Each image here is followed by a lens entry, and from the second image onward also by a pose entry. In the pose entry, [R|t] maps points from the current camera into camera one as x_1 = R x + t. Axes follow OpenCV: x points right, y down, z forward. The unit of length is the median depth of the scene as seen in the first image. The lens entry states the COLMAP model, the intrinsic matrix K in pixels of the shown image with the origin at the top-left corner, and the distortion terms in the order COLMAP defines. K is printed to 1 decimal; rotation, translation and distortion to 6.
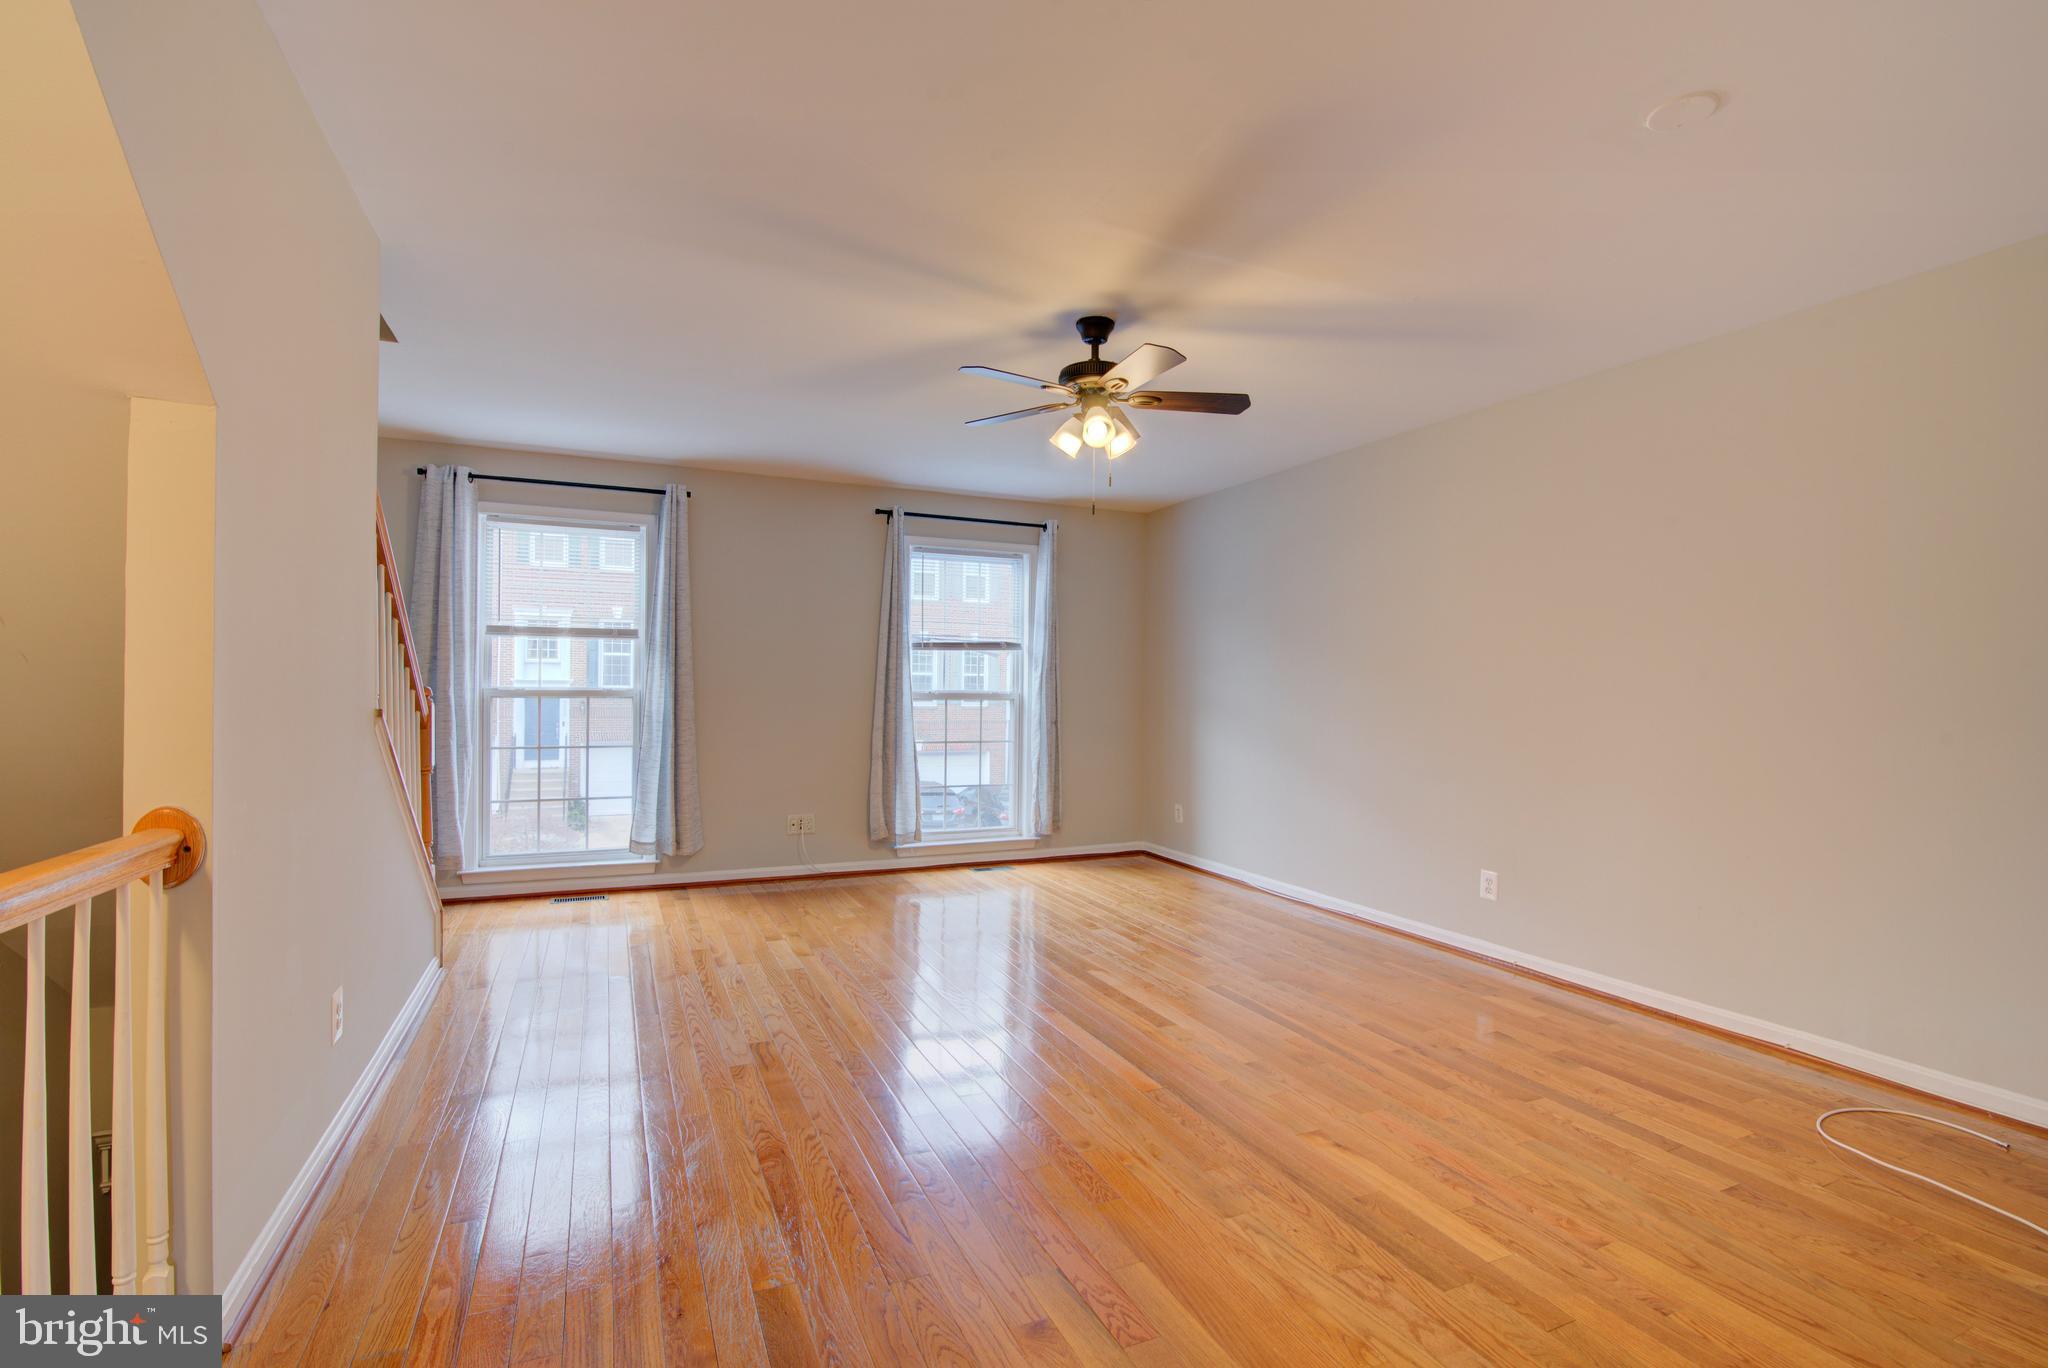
lens RADIAL K [[933.8, 0, 1022.7], [0, 933.8, 689.5], [0, 0, 1]] dist [-0.015712, 0.000540]
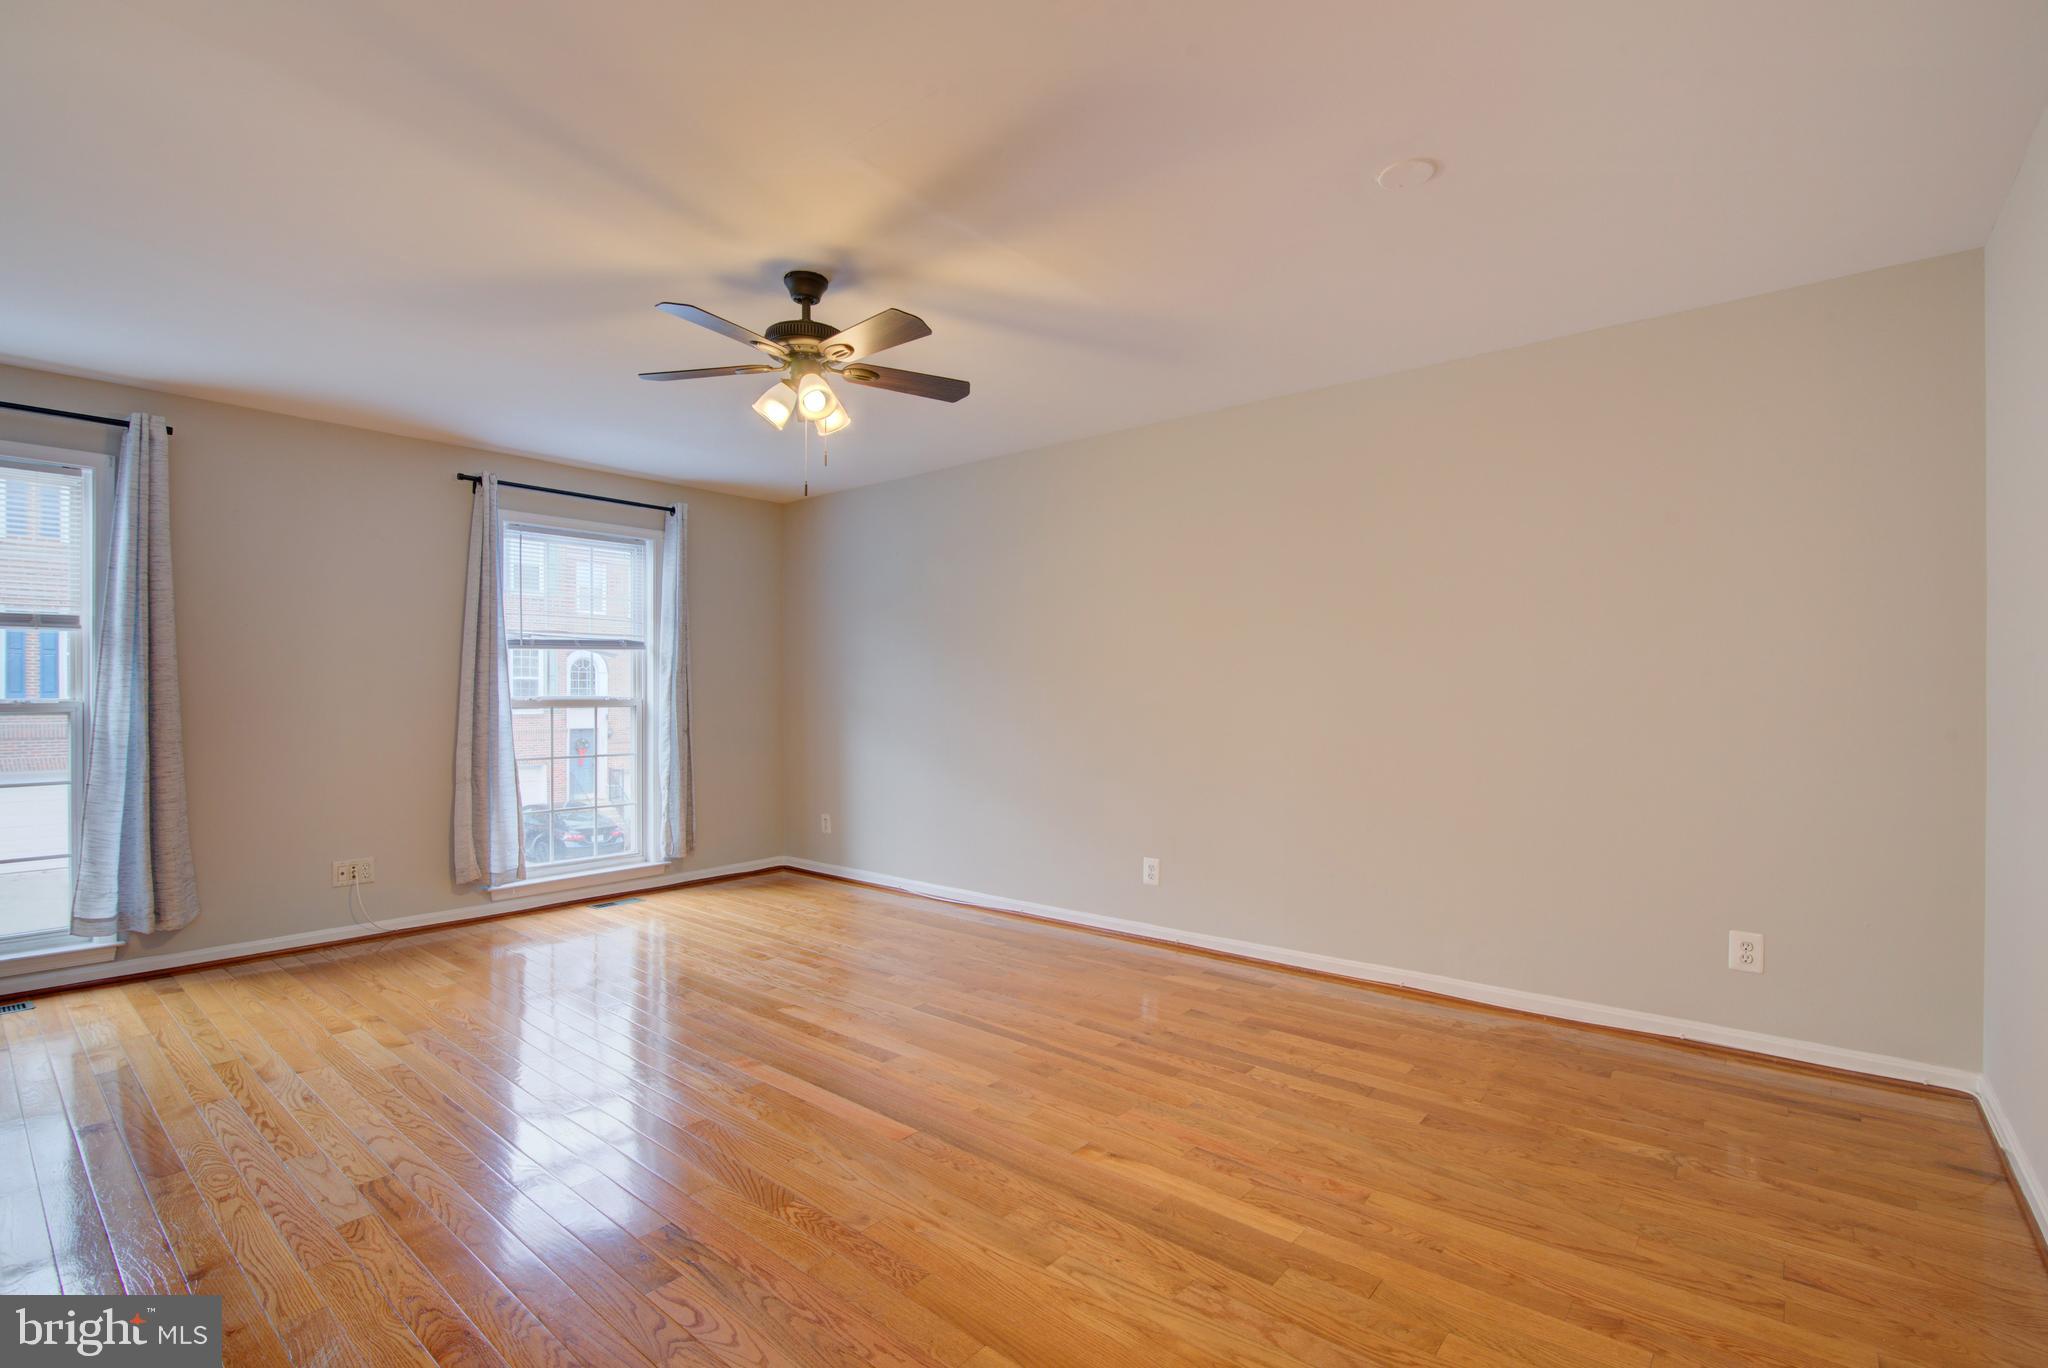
lens RADIAL K [[937.5, 0, 1022.4], [0, 937.5, 692.2], [0, 0, 1]] dist [-0.016811, 0.000640]
pose [[0.900716, -0.011431, 0.434258, -0.097958], [0.011210, 0.999932, 0.003072, -0.001568], [-0.434264, 0.002101, 0.900783, 0.087712]]
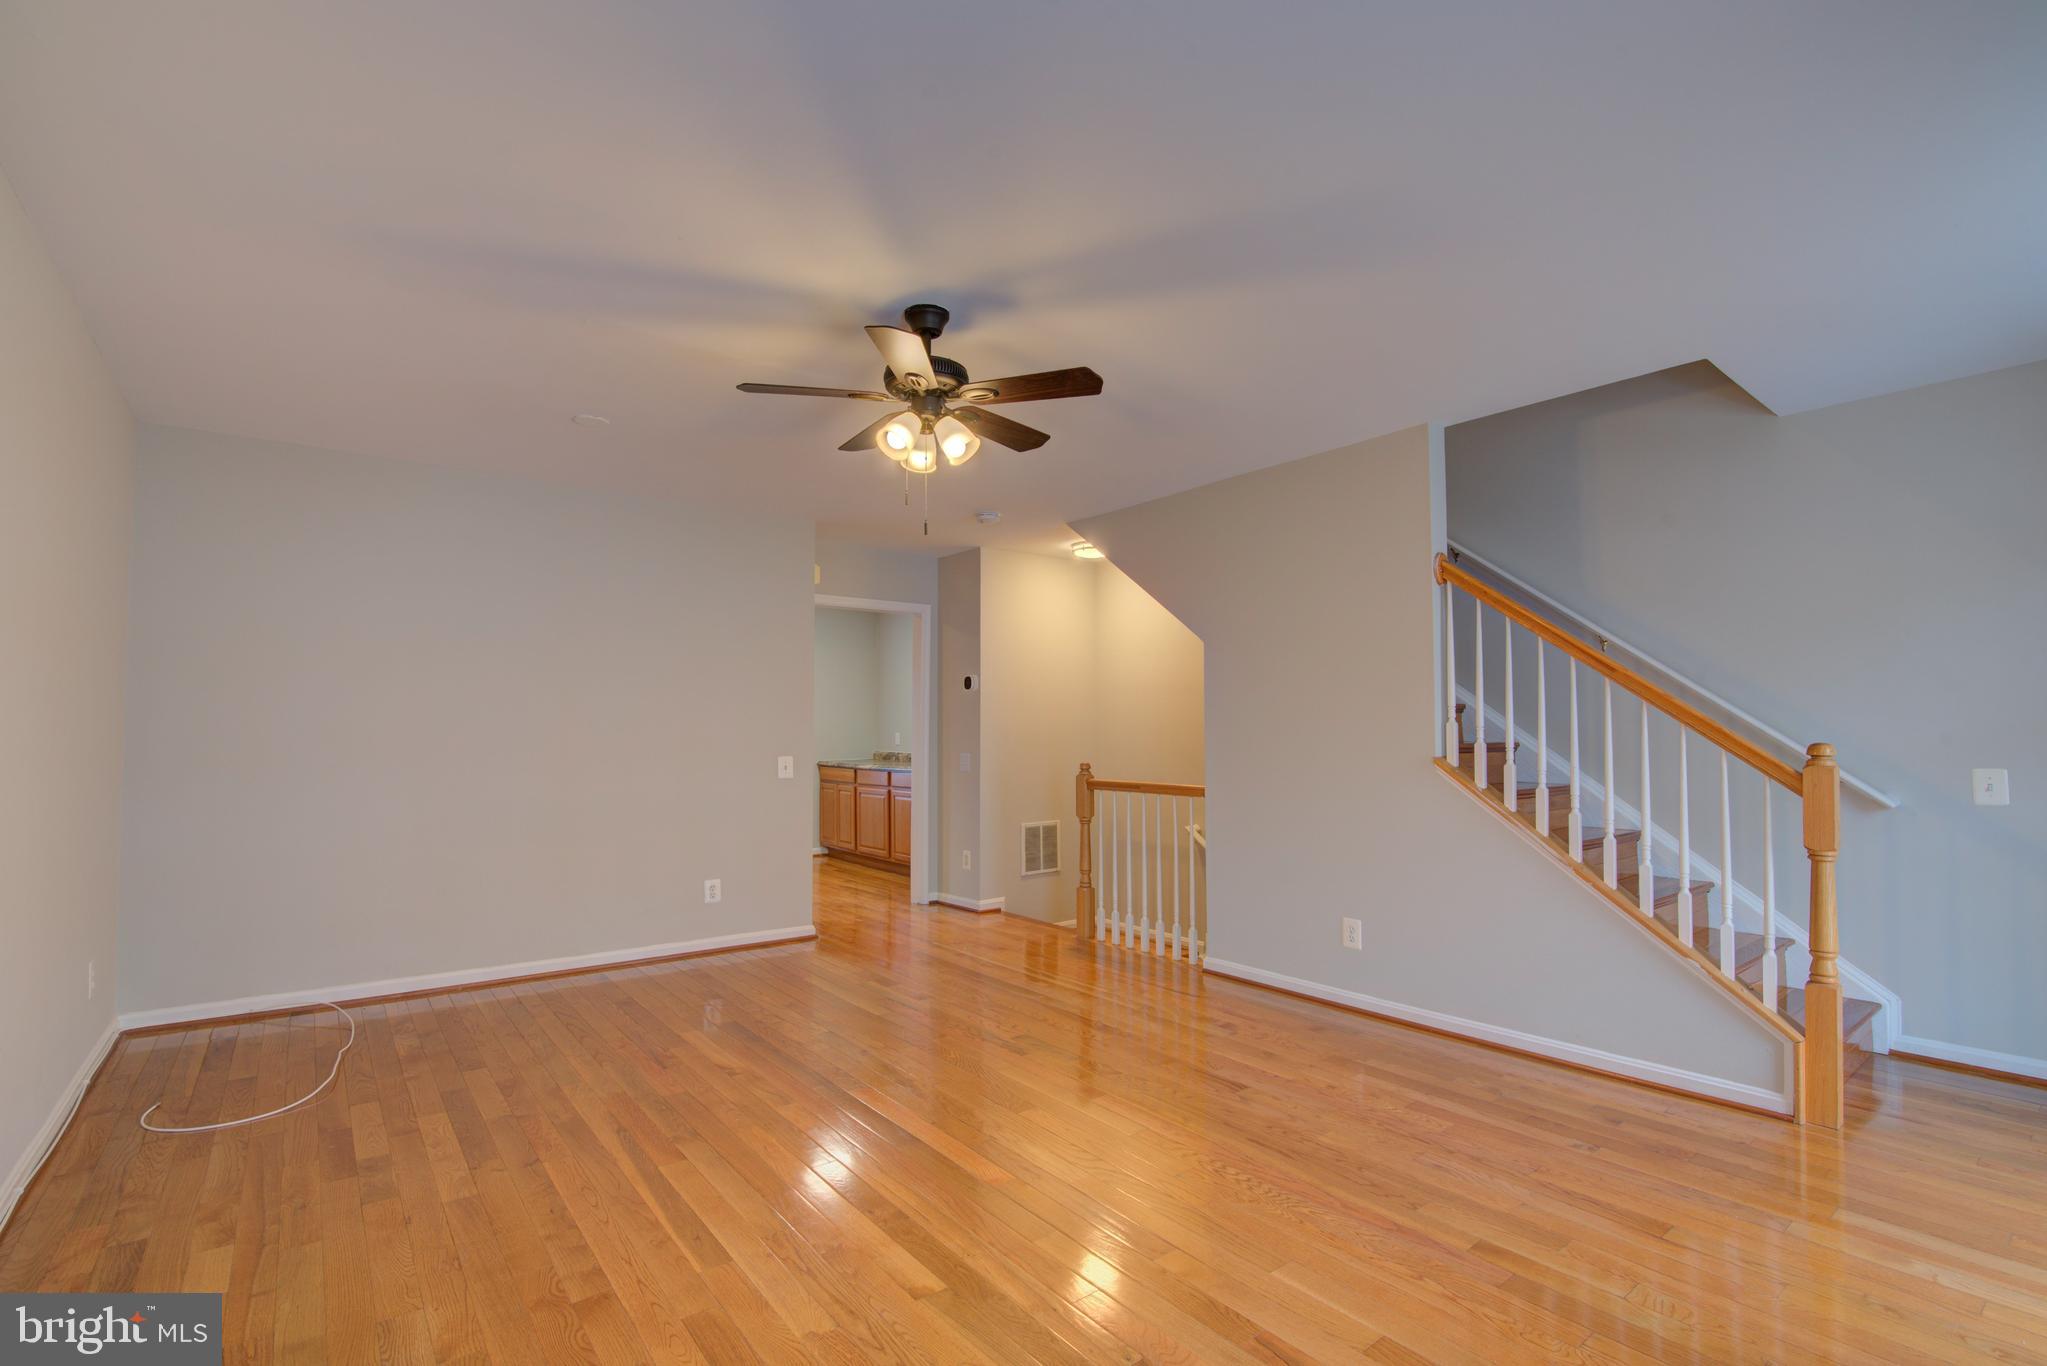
lens RADIAL K [[933.4, 0, 1022.2], [0, 933.4, 688.5], [0, 0, 1]] dist [-0.015712, 0.000540]
pose [[-0.971222, -0.019923, -0.237343, 0.145867], [-0.008315, 0.998724, -0.049810, -0.003173], [0.238033, -0.046403, -0.970148, 1.422306]]
